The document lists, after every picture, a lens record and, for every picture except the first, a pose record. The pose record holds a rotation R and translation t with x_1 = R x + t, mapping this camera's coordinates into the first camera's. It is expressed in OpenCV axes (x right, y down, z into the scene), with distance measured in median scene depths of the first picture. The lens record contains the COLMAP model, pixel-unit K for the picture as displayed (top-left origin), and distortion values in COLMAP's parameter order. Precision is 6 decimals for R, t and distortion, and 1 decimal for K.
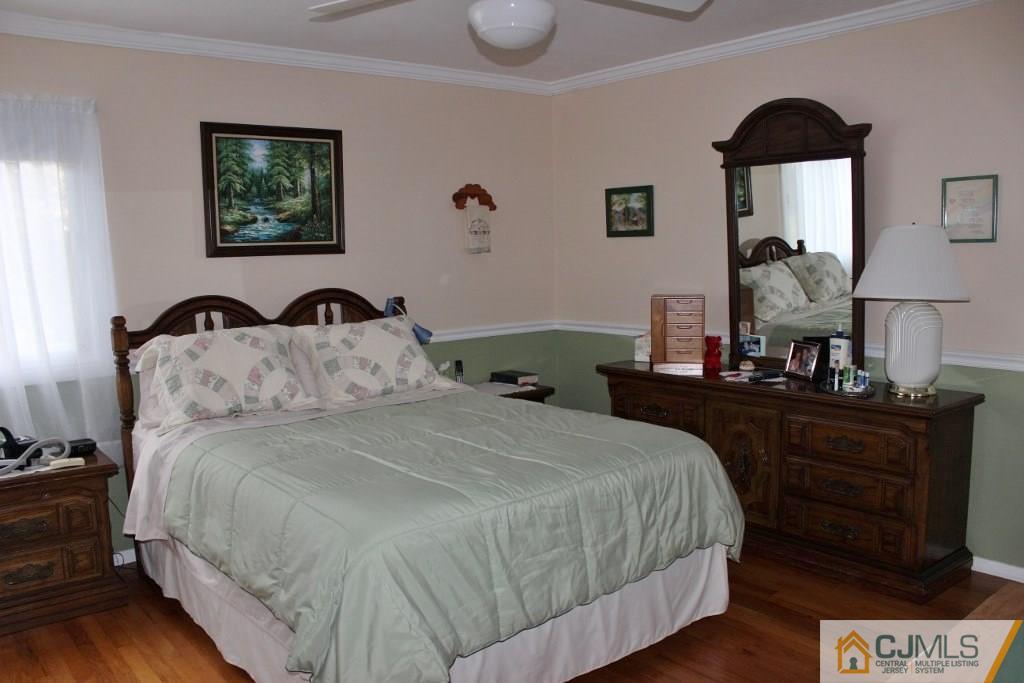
lens RADIAL K [[859.0, 0, 514.0], [0, 859.0, 338.1], [0, 0, 1]] dist [-0.141682, 0.125500]
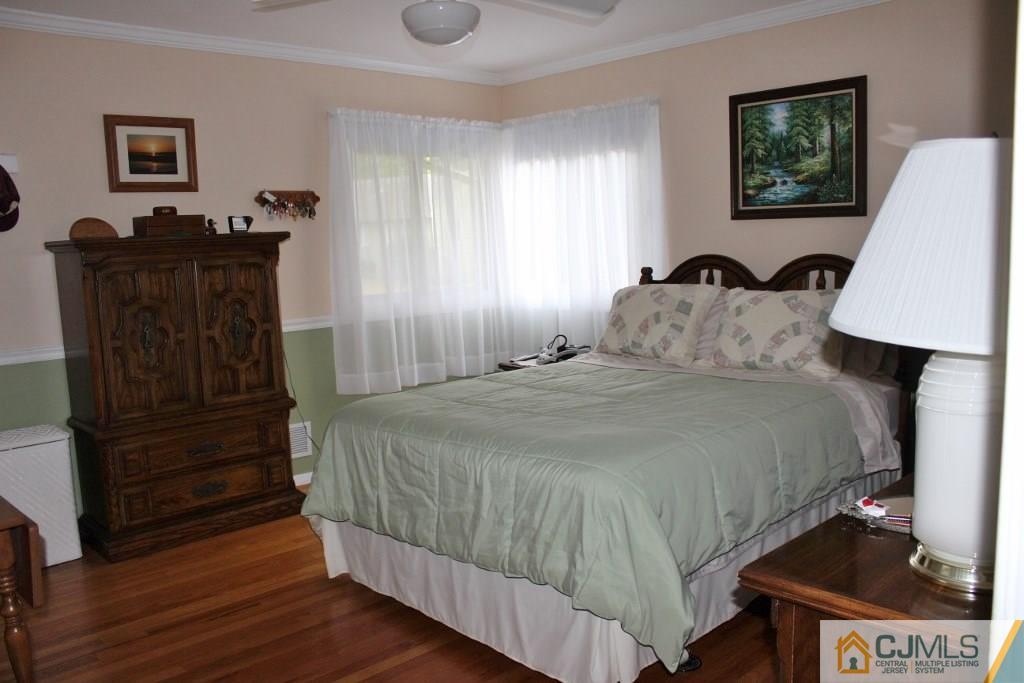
lens RADIAL K [[859.0, 0, 513.7], [0, 859.0, 347.5], [0, 0, 1]] dist [-0.141682, 0.125500]
pose [[0.063572, 0.154428, -0.985957, 0.711929], [-0.065771, 0.986455, 0.150266, -0.076464], [0.995808, 0.055295, 0.072868, 0.624012]]
